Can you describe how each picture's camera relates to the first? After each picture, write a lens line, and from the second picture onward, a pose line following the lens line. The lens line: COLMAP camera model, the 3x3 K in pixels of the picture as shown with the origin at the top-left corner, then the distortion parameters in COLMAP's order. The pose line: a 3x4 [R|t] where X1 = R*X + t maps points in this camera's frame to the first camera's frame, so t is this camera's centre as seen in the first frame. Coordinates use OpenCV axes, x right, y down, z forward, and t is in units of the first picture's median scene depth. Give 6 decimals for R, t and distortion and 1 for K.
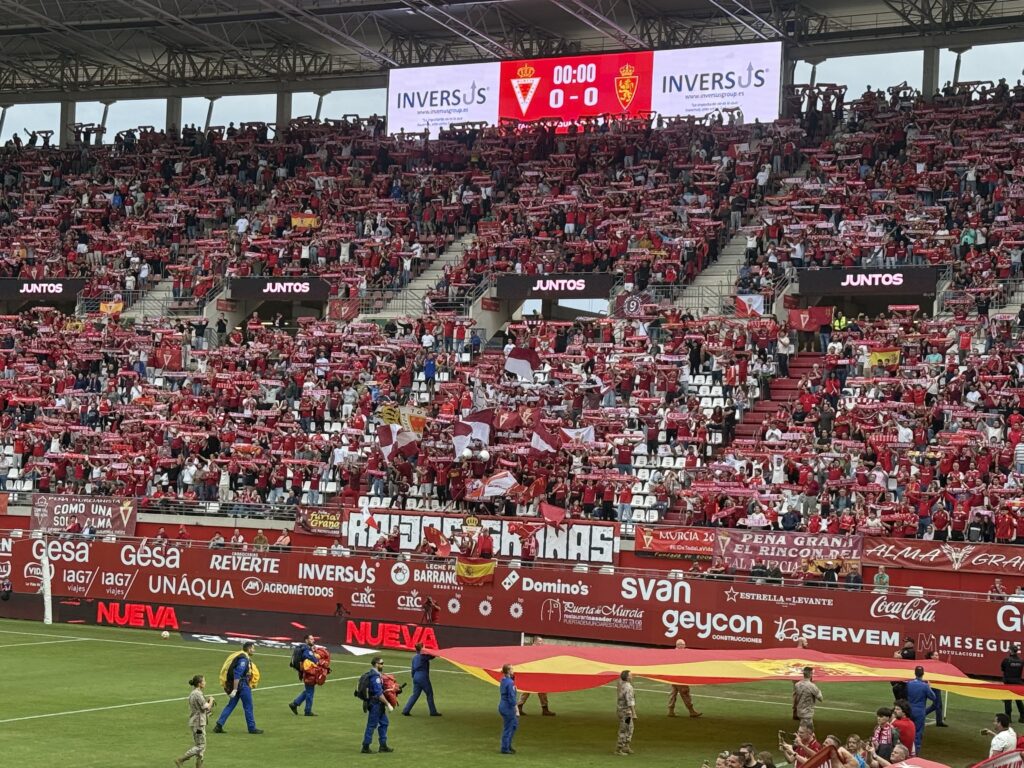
lens RADIAL K [[2038.1, 0, 511.0], [0, 2038.1, 384.4], [0, 0, 1]] dist [0.060840, 0.000000]
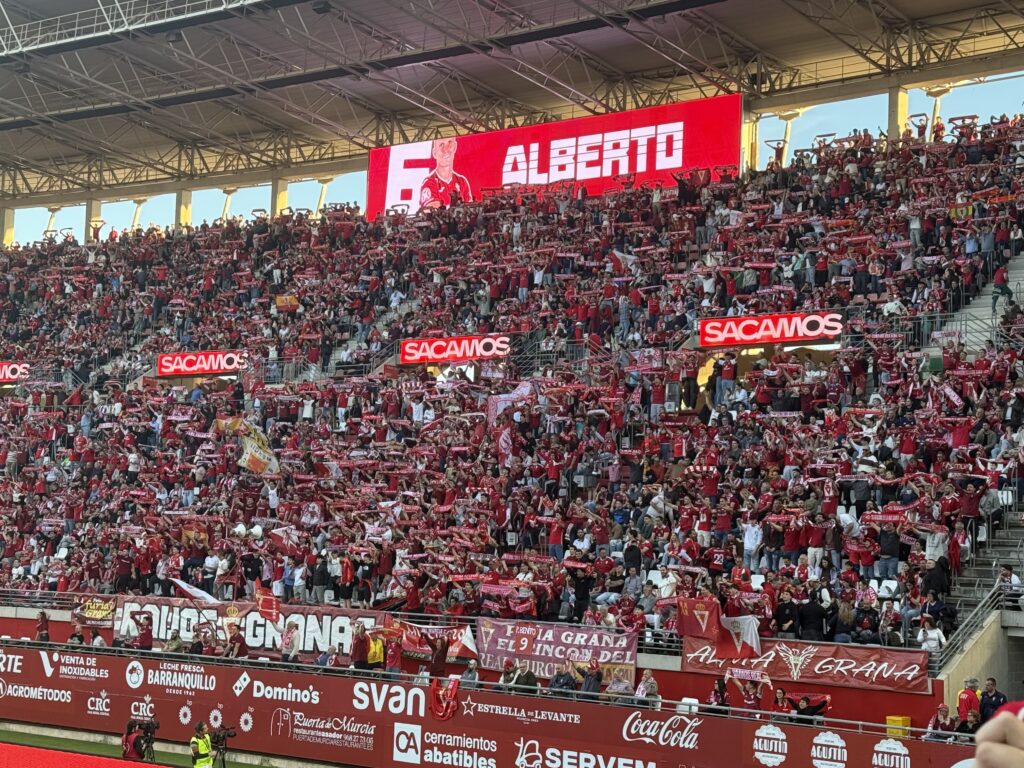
lens RADIAL K [[1742.6, 0, 513.5], [0, 1742.6, 383.1], [0, 0, 1]] dist [0.117823, 0.000000]
pose [[0.990466, -0.007753, -0.137536, 0.206784], [-0.002500, 0.997239, -0.074219, 0.029075], [0.137732, 0.073856, 0.987712, 0.326379]]
